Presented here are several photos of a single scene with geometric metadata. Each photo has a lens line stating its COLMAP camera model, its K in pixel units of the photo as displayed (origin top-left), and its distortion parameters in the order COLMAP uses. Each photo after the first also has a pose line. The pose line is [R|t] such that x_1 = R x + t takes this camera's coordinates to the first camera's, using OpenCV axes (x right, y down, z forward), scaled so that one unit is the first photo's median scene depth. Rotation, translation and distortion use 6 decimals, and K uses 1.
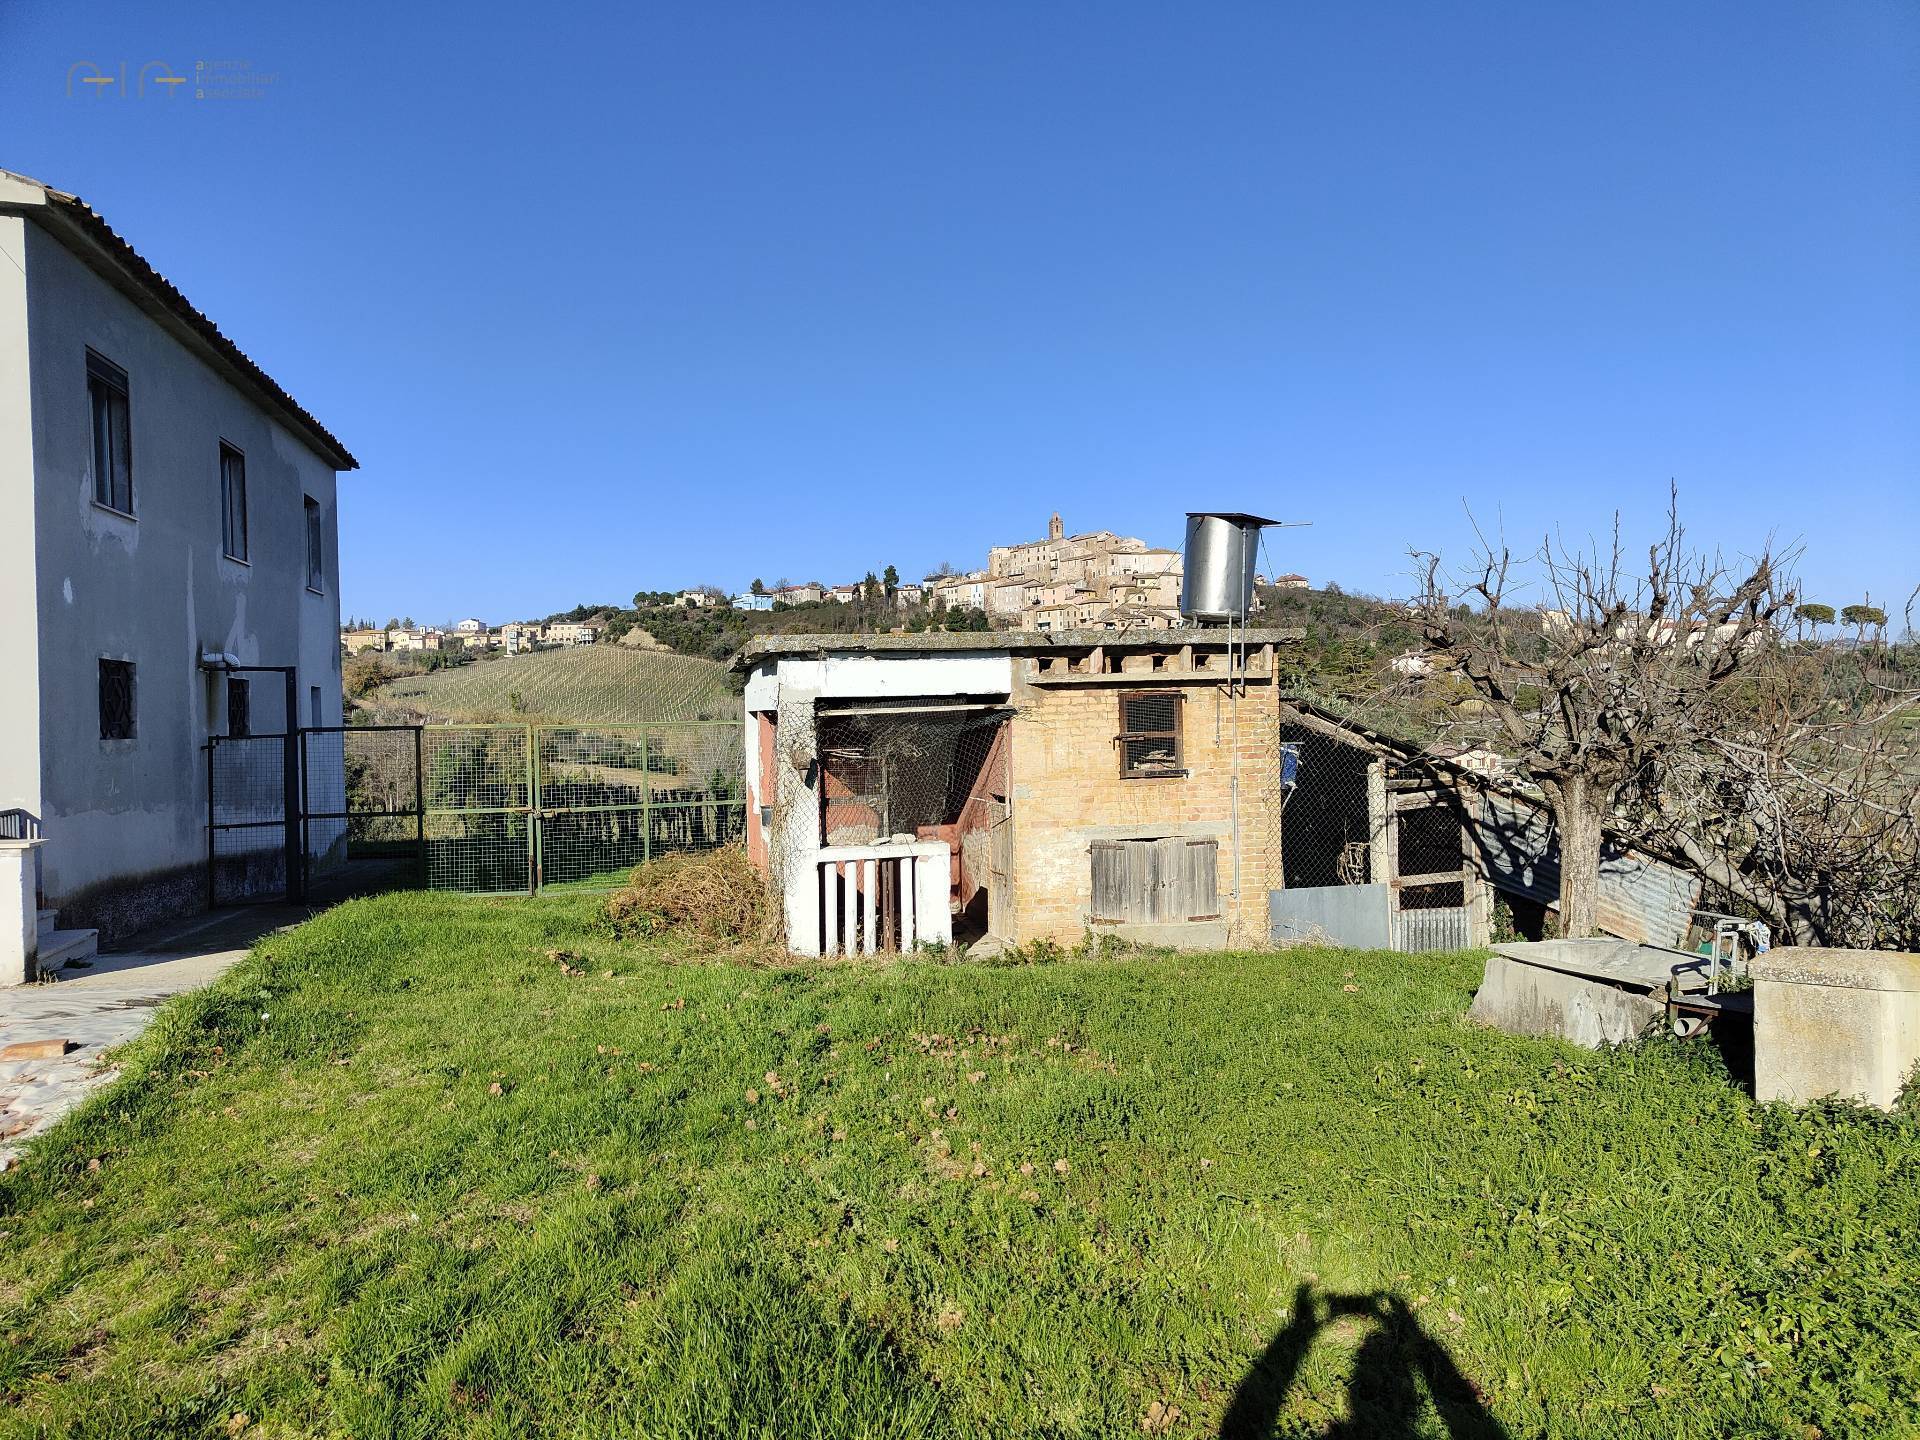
lens RADIAL K [[1297.9, 0, 960.0], [0, 1297.9, 720.0], [0, 0, 1]] dist [-0.001511, -0.000701]
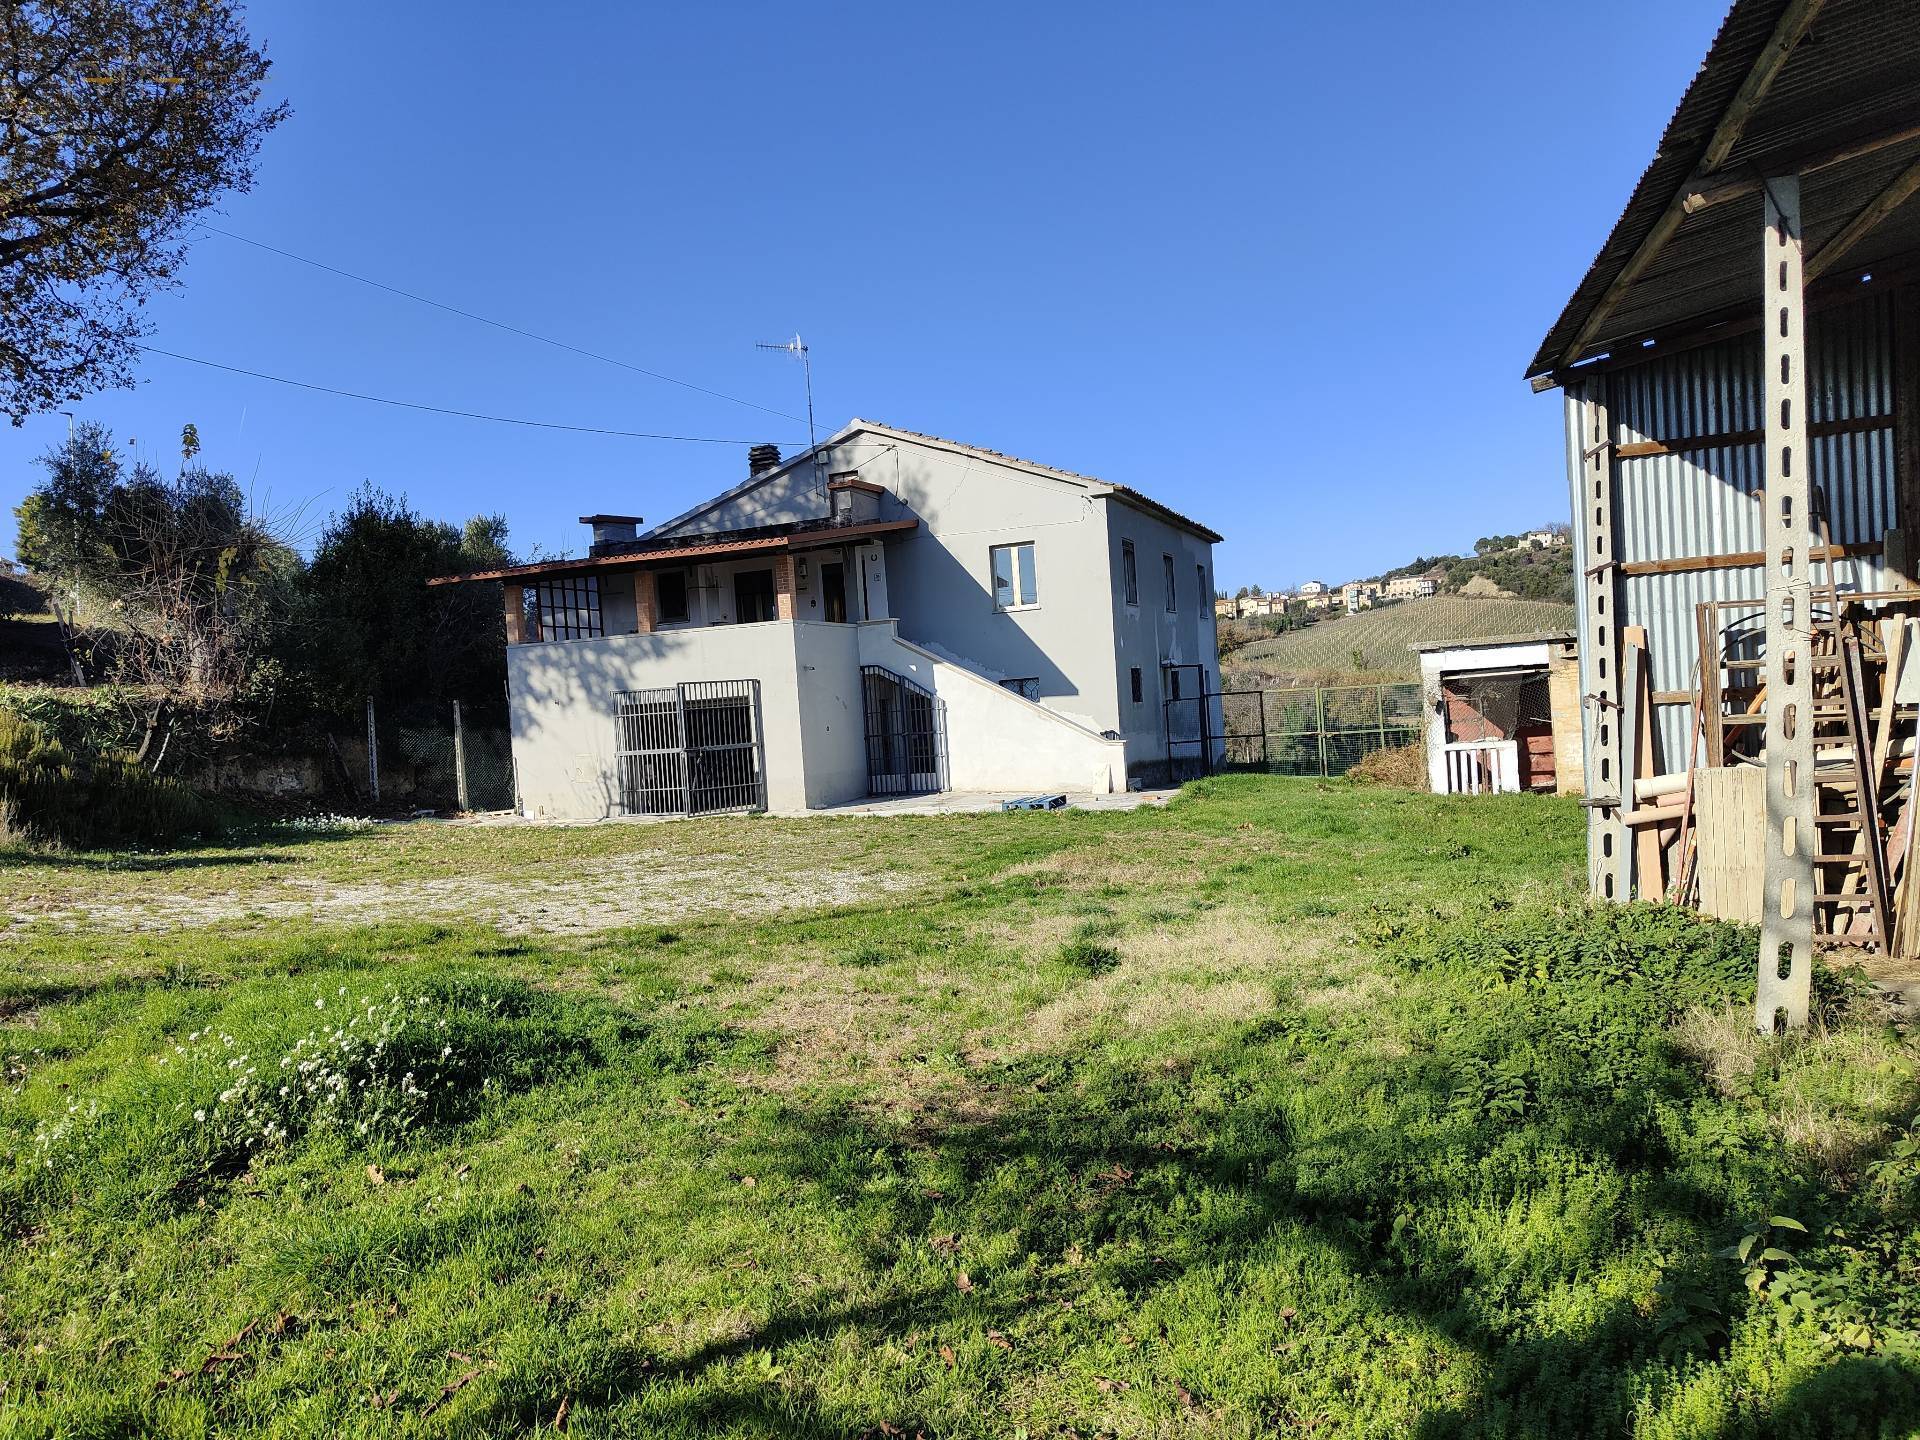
lens RADIAL K [[1297.9, 0, 960.0], [0, 1297.9, 720.0], [0, 0, 1]] dist [-0.001511, -0.000701]
pose [[0.807597, -0.026184, -0.589153, 0.342375], [0.046375, 0.998740, 0.019183, -0.010113], [0.587909, -0.042814, 0.807794, -0.791532]]
